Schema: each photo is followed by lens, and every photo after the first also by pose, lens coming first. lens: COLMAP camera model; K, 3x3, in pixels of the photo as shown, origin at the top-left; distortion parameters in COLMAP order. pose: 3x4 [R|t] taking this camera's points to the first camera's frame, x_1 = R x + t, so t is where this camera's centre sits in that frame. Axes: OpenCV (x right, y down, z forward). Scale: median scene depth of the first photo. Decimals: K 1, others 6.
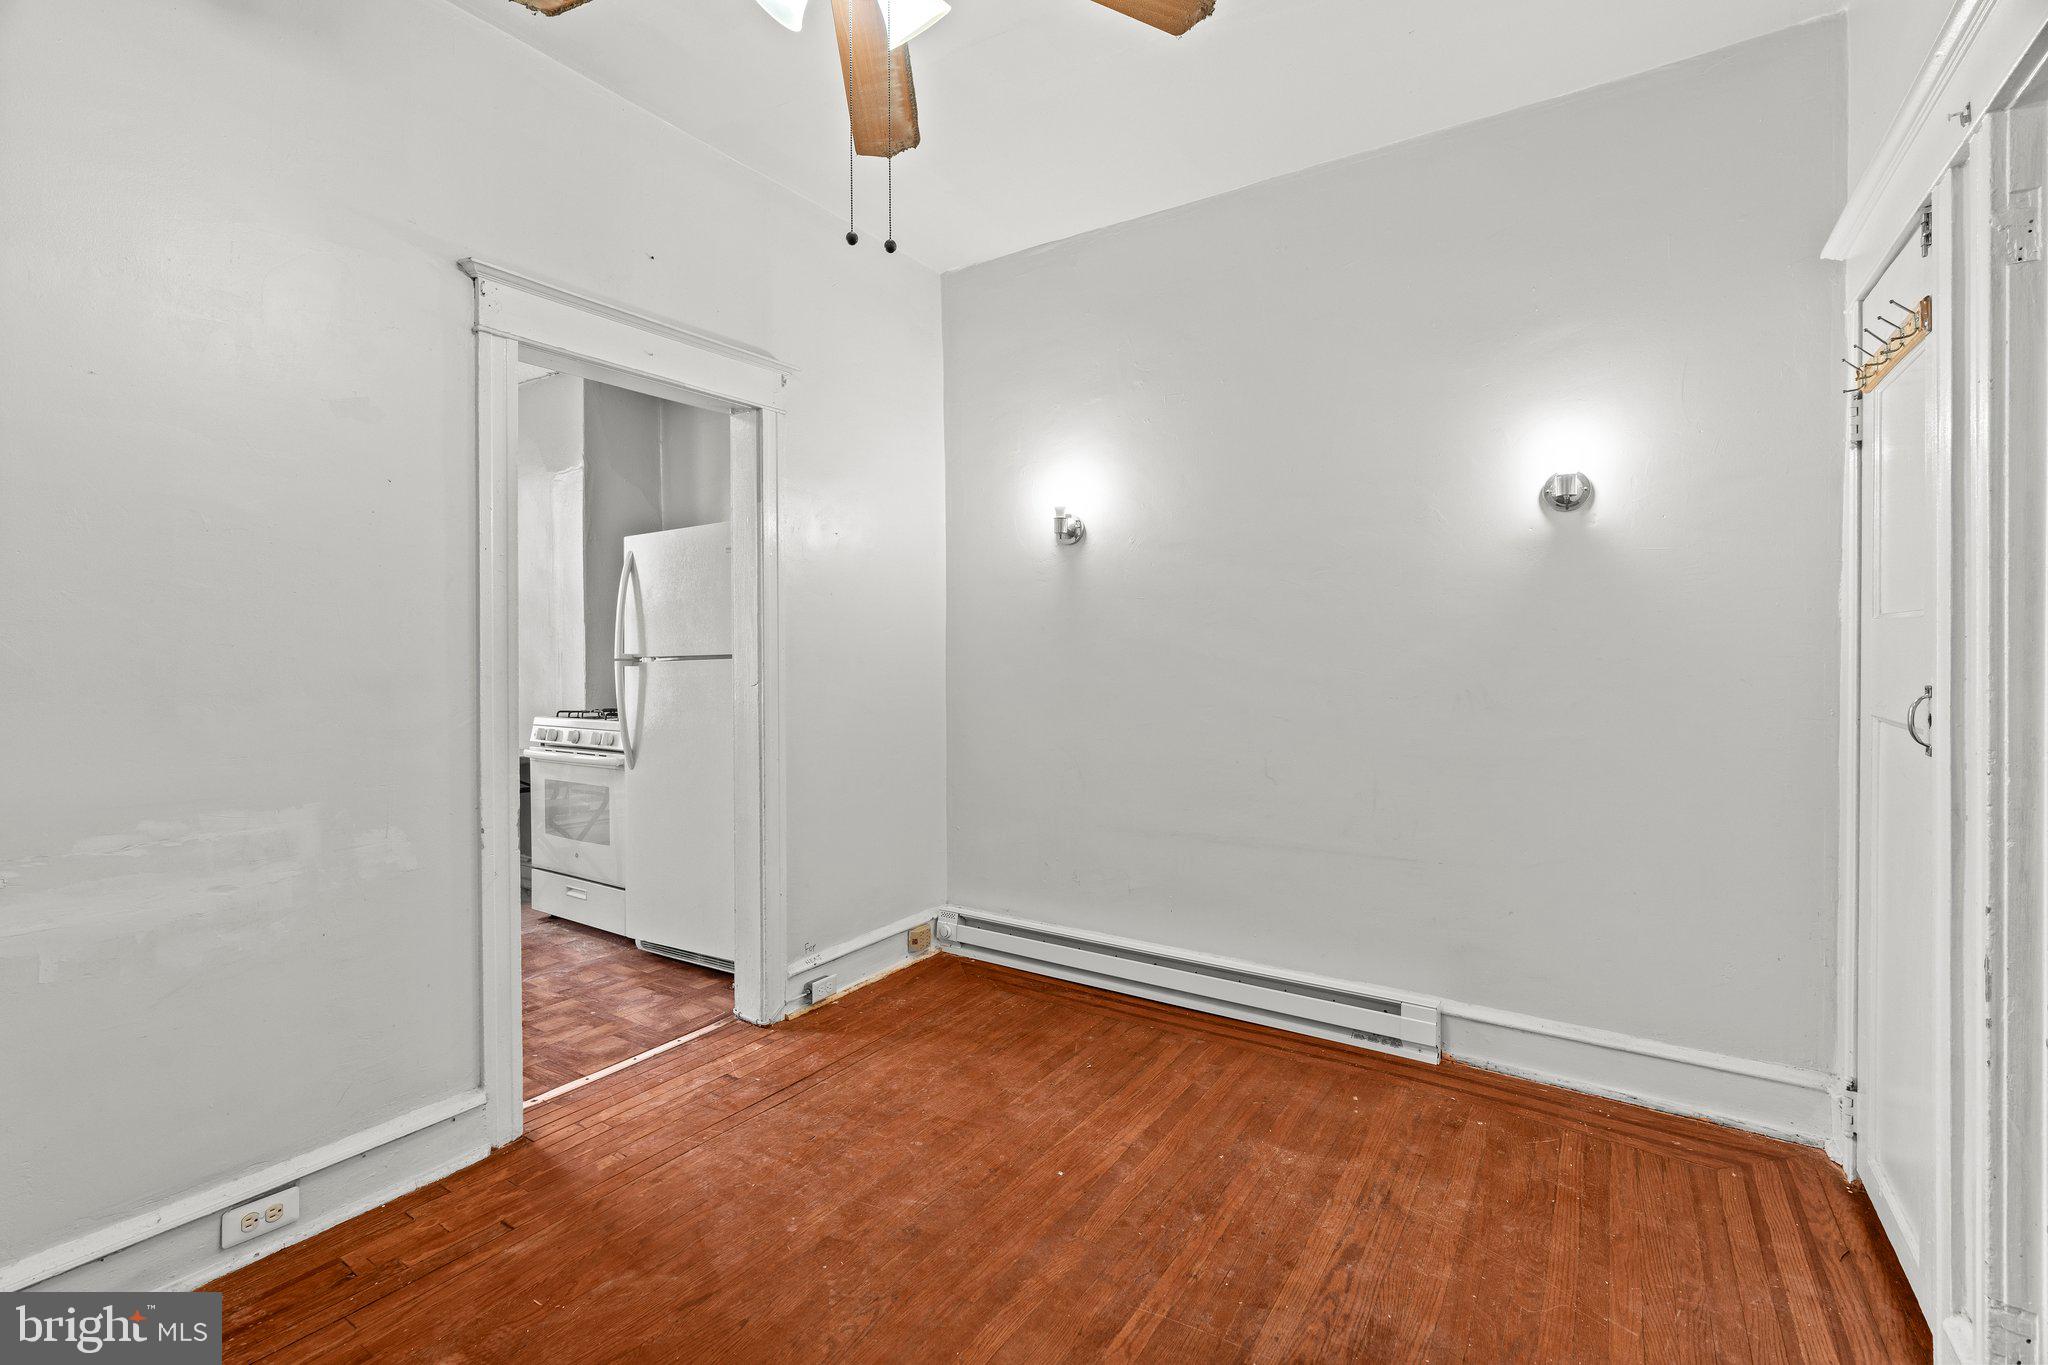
lens RADIAL K [[927.8, 0, 1020.3], [0, 927.8, 657.1], [0, 0, 1]] dist [-0.002729, 0.000562]
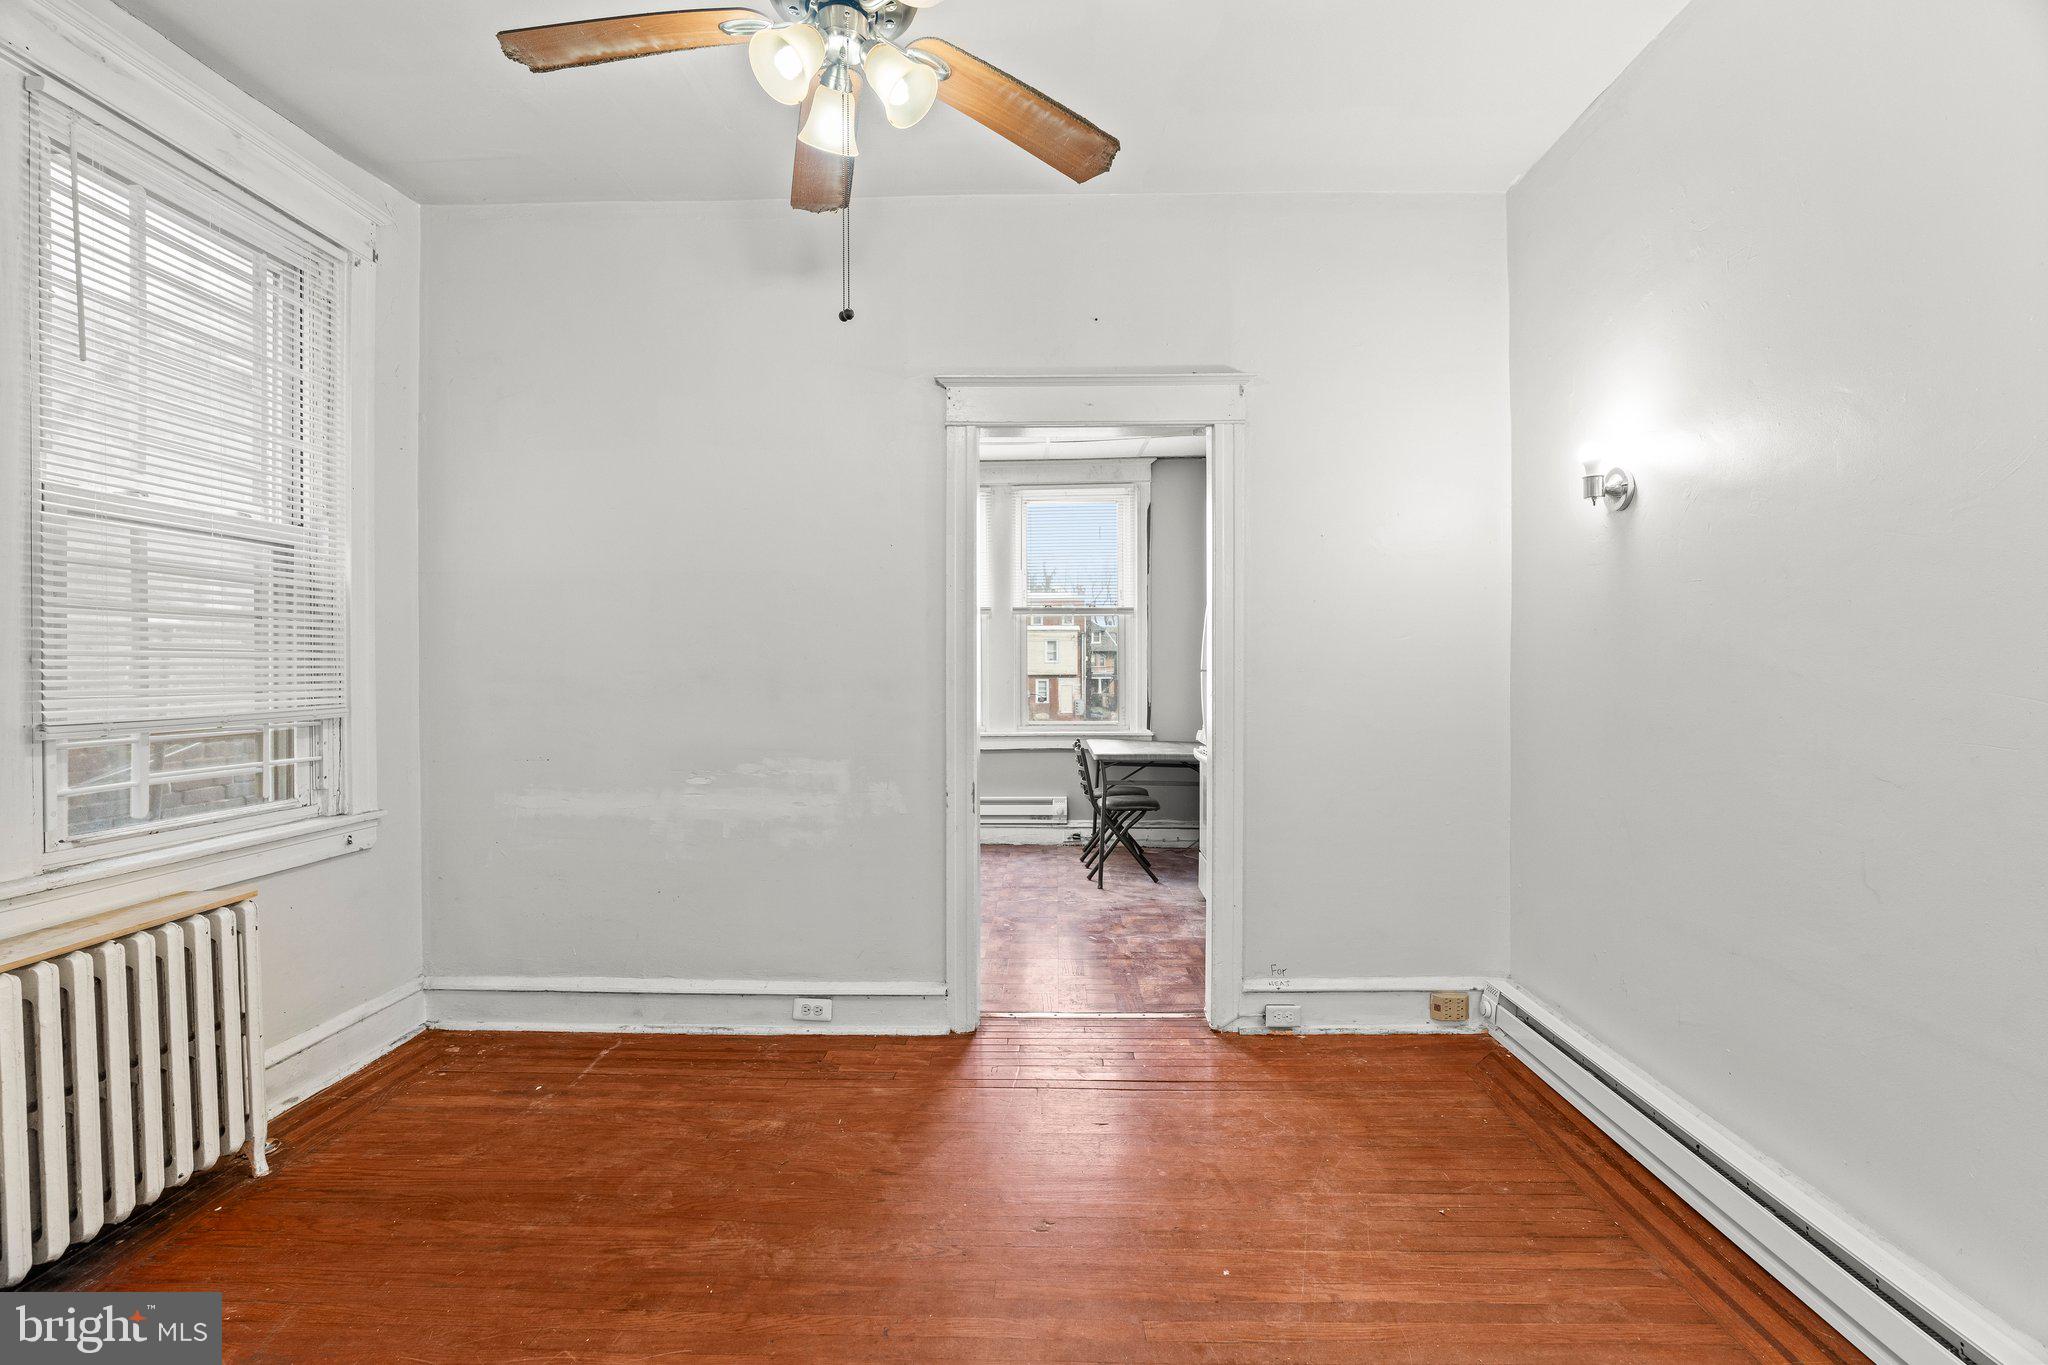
lens RADIAL K [[934.7, 0, 1018.8], [0, 934.7, 668.7], [0, 0, 1]] dist [-0.000259, 0.001255]
pose [[0.526695, 0.001330, -0.850053, 0.499482], [-0.004622, 0.999988, -0.001299, 0.003799], [0.850041, 0.004613, 0.526696, 0.286226]]
